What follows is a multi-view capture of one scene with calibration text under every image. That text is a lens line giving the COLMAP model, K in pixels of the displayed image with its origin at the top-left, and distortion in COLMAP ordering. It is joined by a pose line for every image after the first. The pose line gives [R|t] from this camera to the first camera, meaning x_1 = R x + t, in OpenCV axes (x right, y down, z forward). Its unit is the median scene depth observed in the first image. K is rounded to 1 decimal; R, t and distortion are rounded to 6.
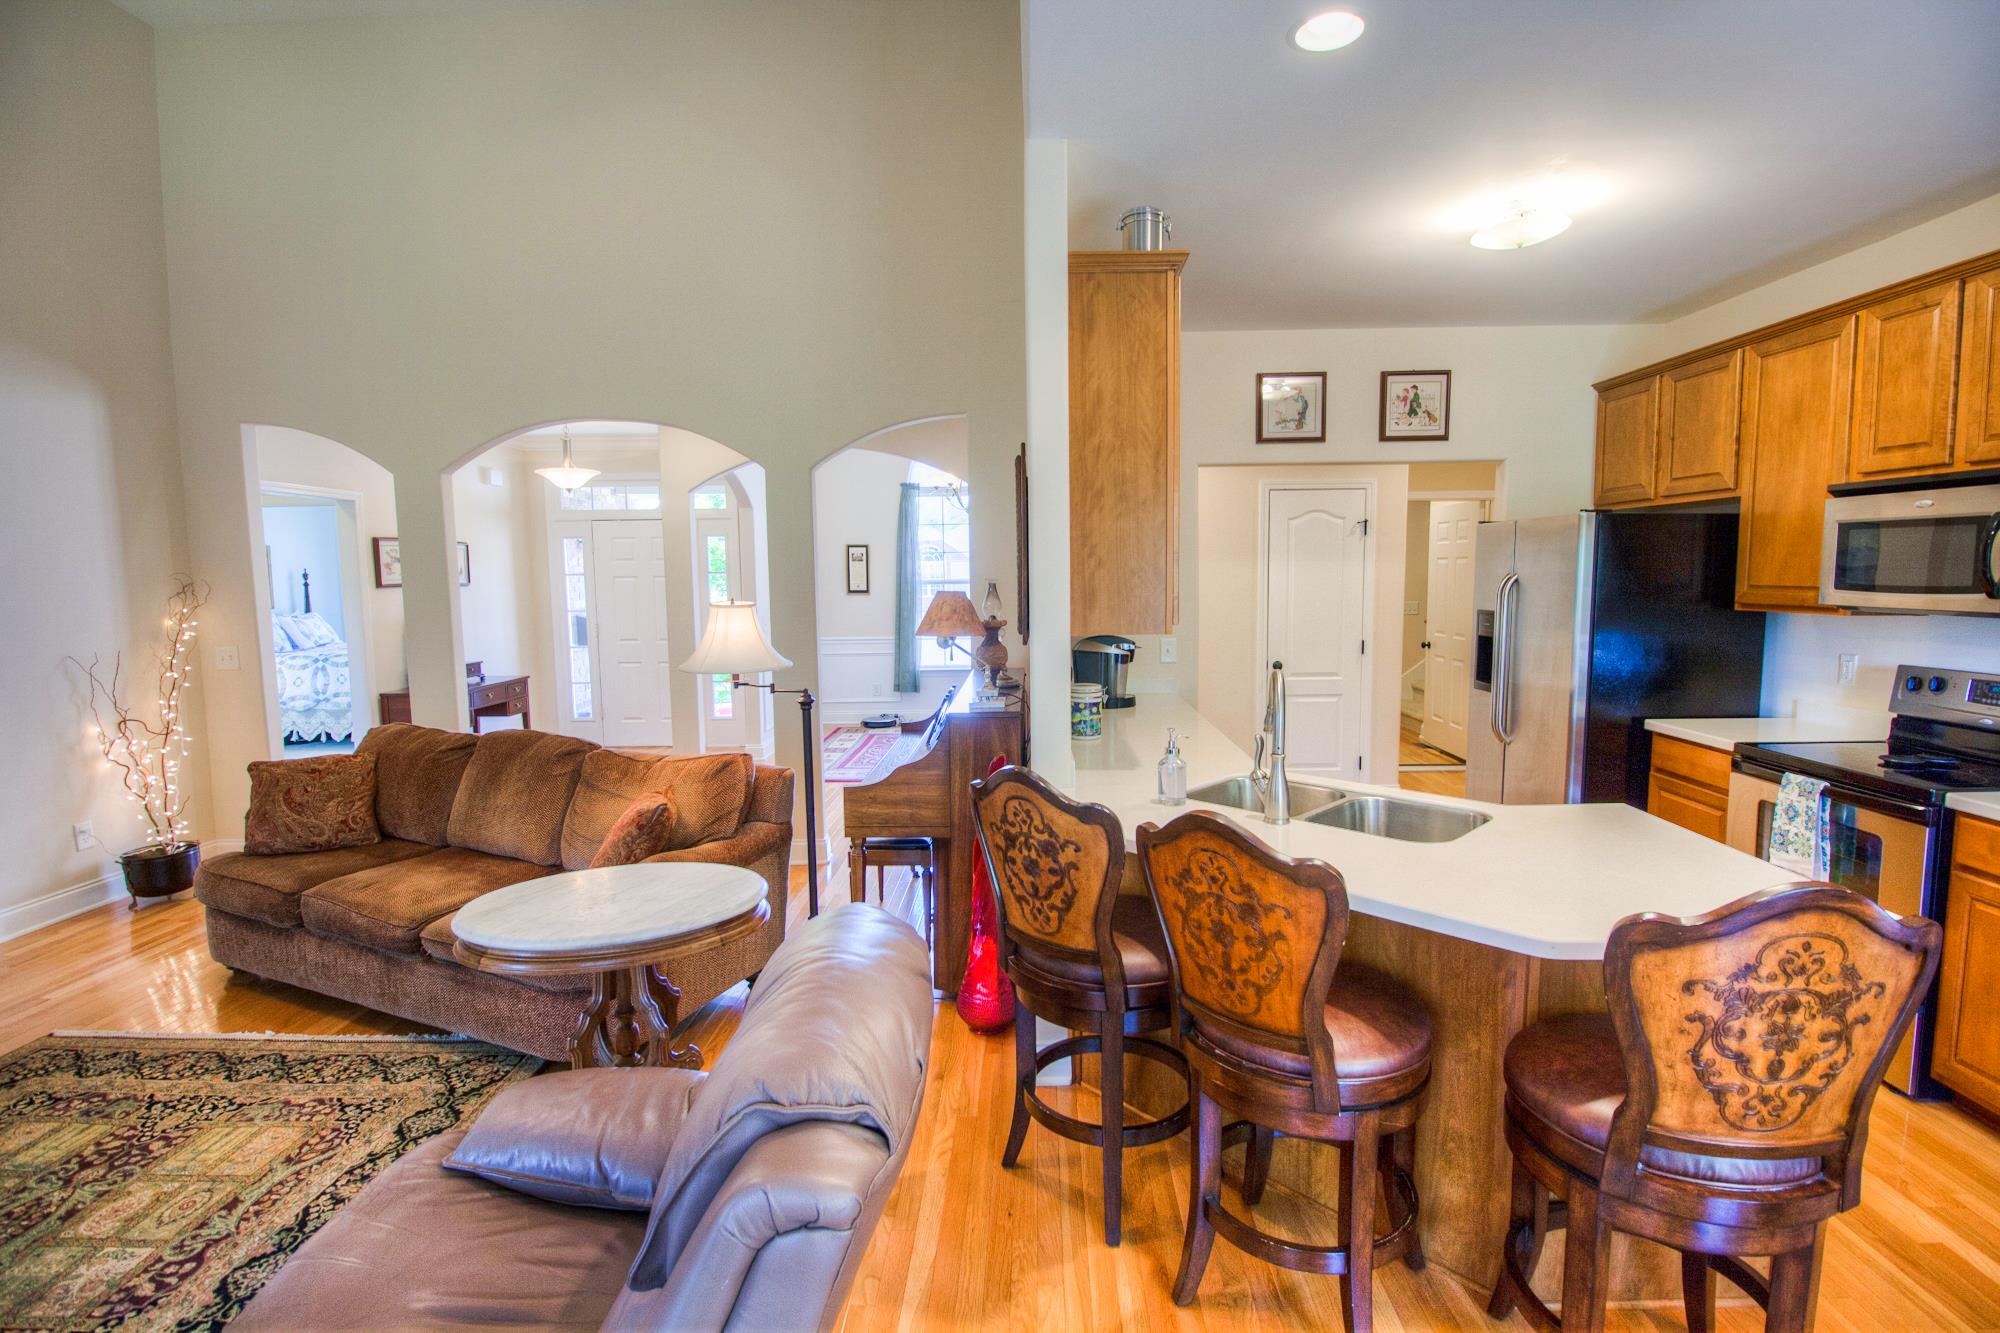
lens RADIAL K [[929.2, 0, 1015.3], [0, 929.2, 663.5], [0, 0, 1]] dist [0.002001, -0.013225]
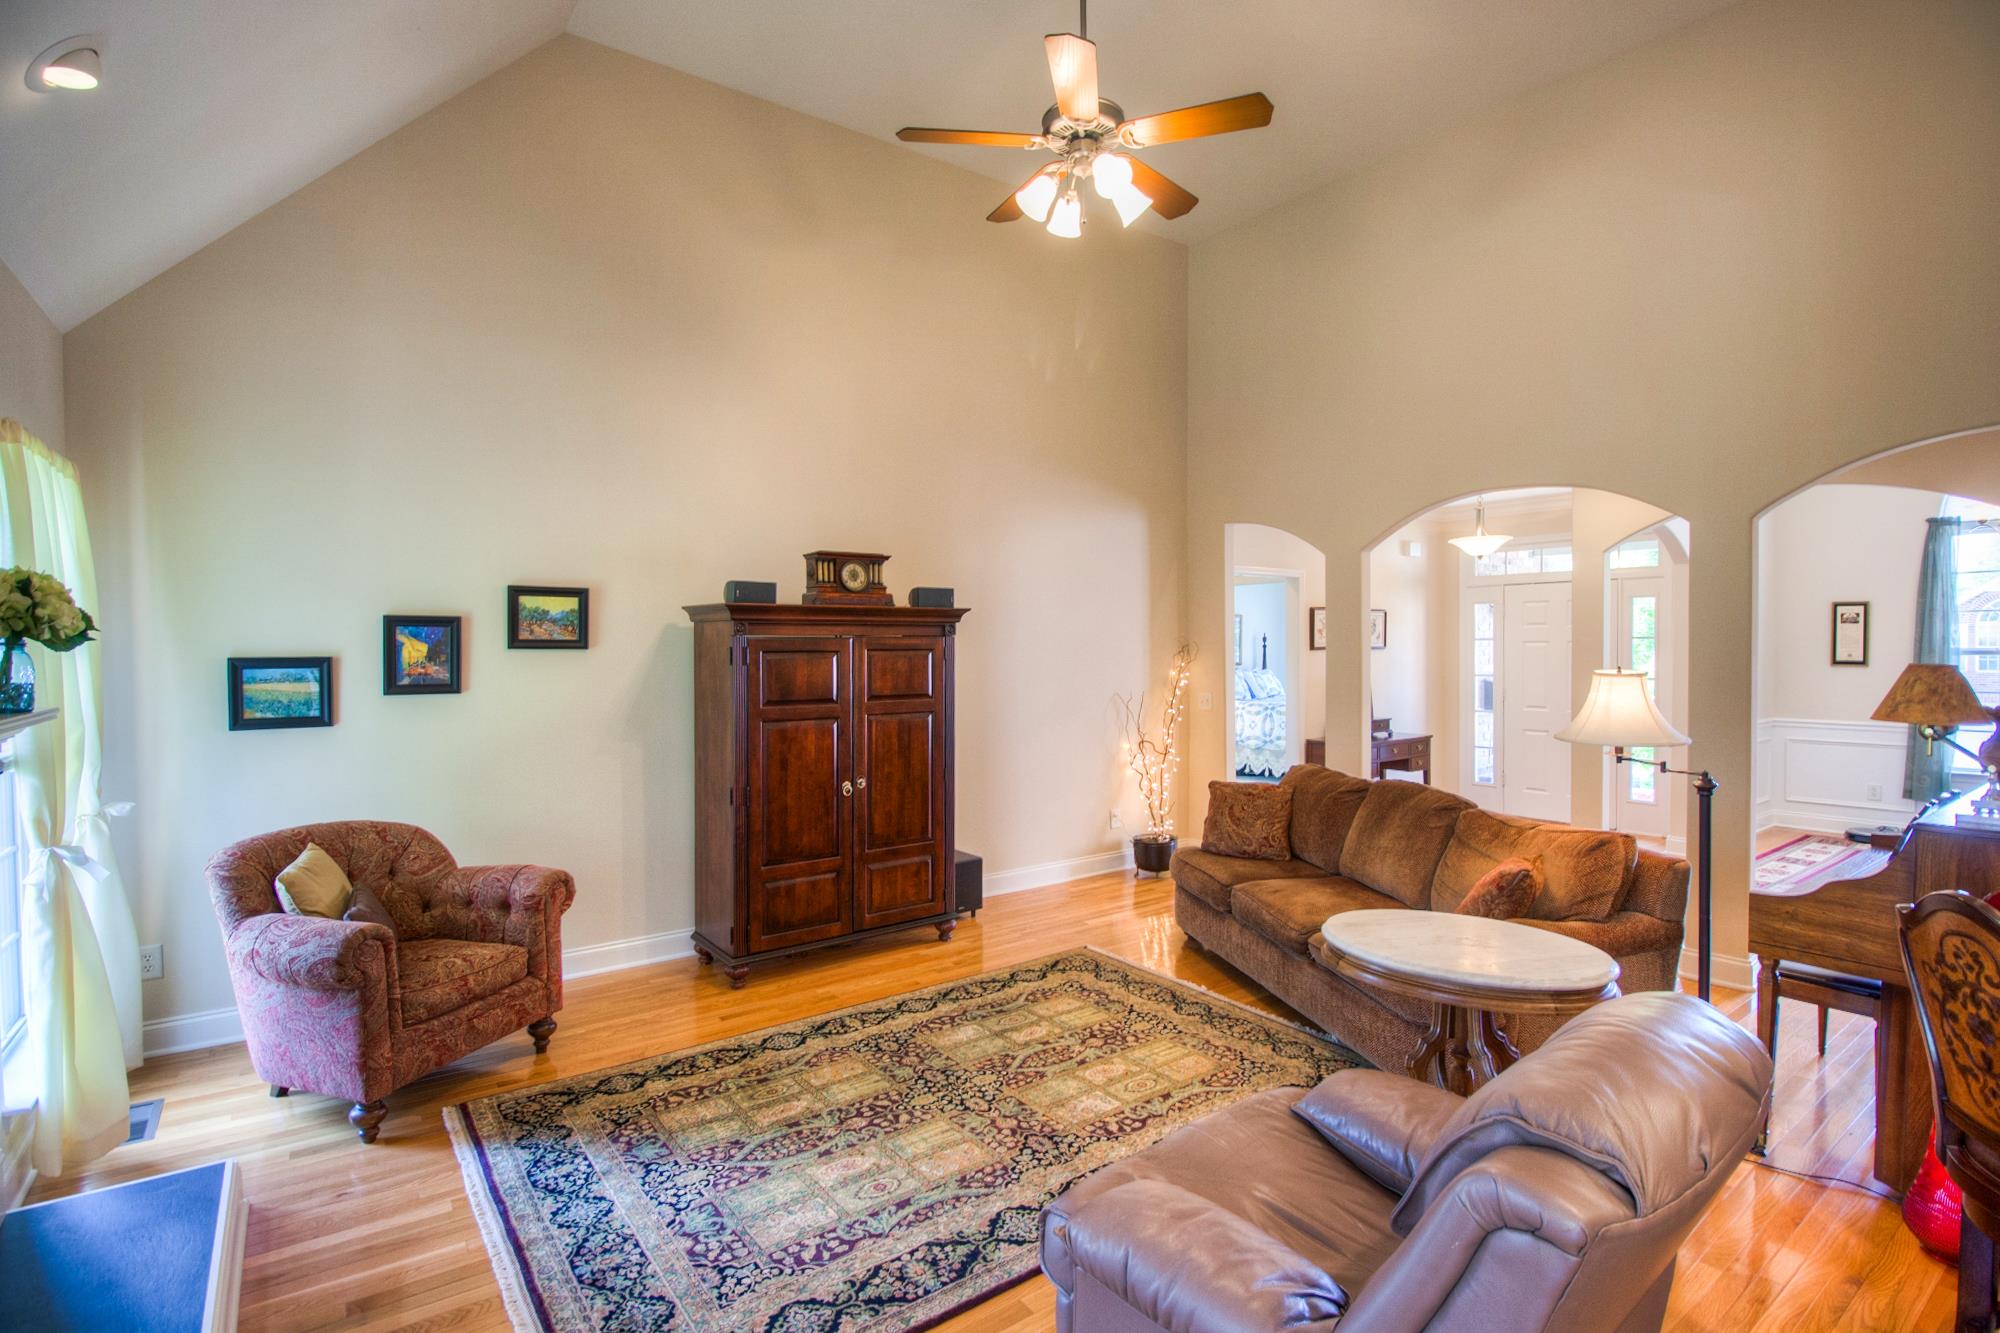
lens RADIAL K [[956.4, 0, 1015.1], [0, 956.4, 662.0], [0, 0, 1]] dist [0.003155, -0.015099]
pose [[0.611092, 0.022864, -0.791229, 0.090451], [-0.078101, 0.996447, -0.031527, 0.003349], [0.787697, 0.081062, 0.610707, -0.076661]]
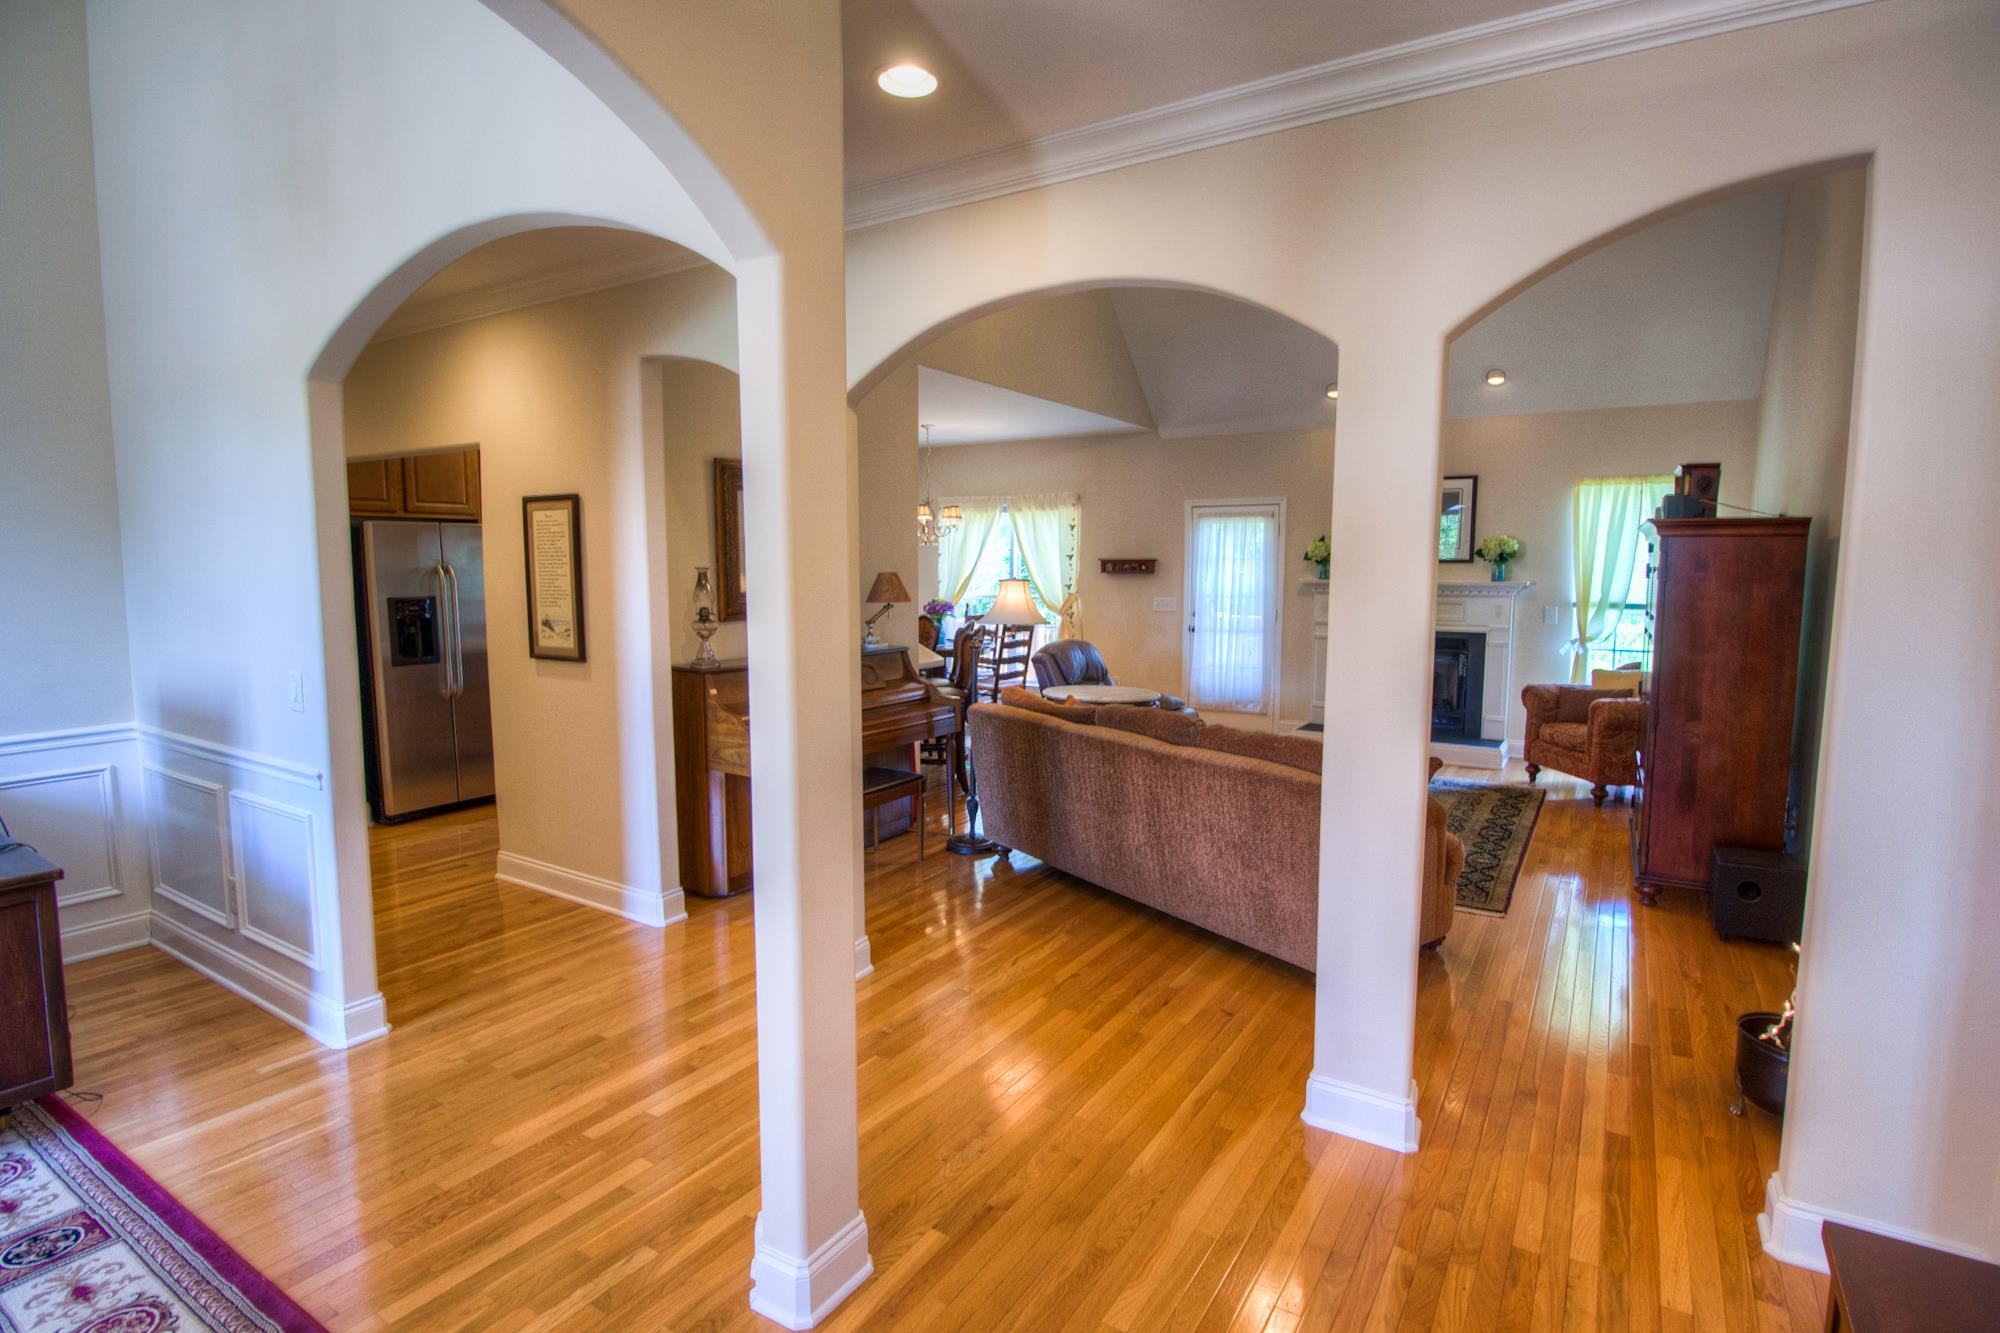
lens RADIAL K [[965.0, 0, 1023.7], [0, 965.0, 660.8], [0, 0, 1]] dist [0.001852, -0.014575]
pose [[-0.861670, -0.044162, 0.505544, -1.128507], [0.054931, 0.982236, 0.179431, -0.218654], [-0.504487, 0.182381, -0.843937, 2.376691]]
